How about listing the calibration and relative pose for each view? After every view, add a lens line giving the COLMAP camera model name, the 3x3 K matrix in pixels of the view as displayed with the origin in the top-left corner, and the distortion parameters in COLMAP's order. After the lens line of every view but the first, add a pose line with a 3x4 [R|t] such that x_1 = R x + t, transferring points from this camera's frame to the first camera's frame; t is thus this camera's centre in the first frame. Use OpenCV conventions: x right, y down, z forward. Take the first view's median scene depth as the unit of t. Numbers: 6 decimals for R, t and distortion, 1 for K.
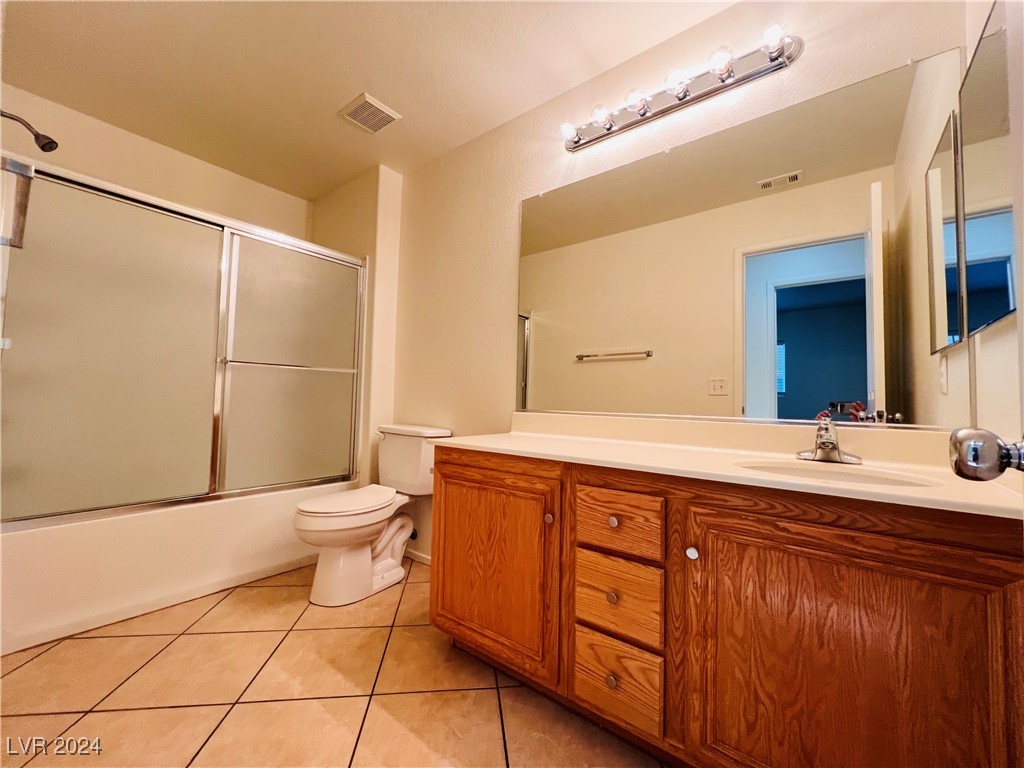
lens RADIAL K [[408.9, 0, 512.0], [0, 408.9, 384.0], [0, 0, 1]] dist [-0.000138, -0.000022]
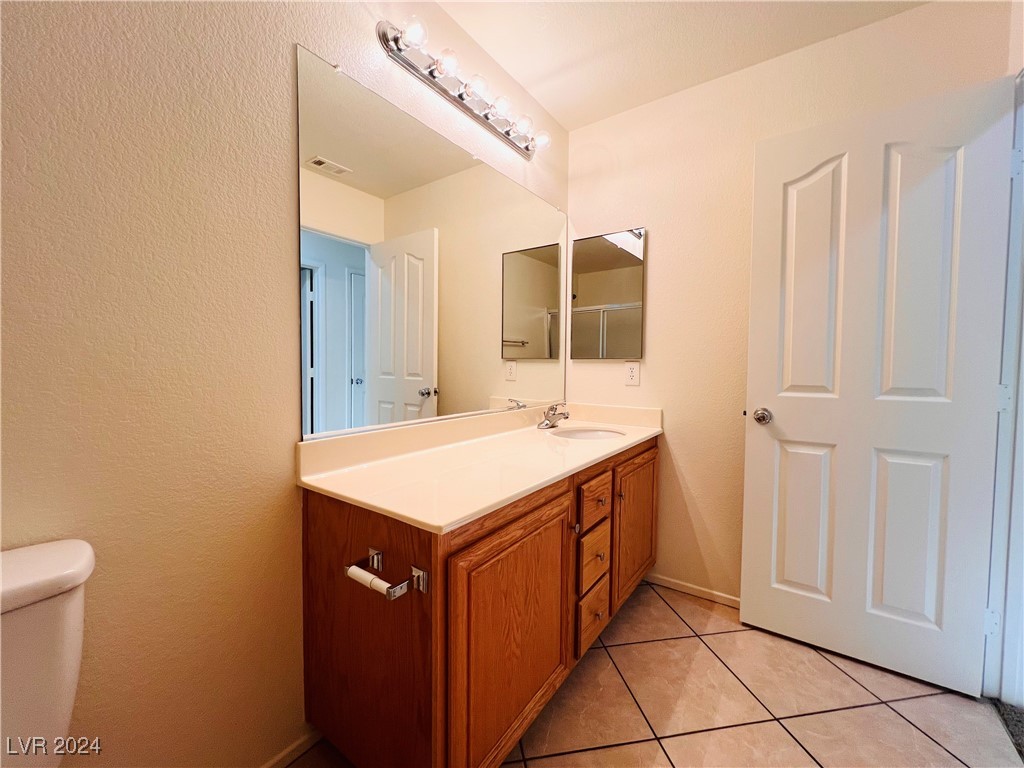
lens RADIAL K [[412.1, 0, 512.0], [0, 412.1, 380.7], [0, 0, 1]] dist [-0.001308, 0.000679]
pose [[-0.053483, -0.062433, 0.996615, -0.787261], [-0.052292, 0.996849, 0.059642, -0.085075], [-0.997199, -0.048926, -0.056580, 1.054439]]
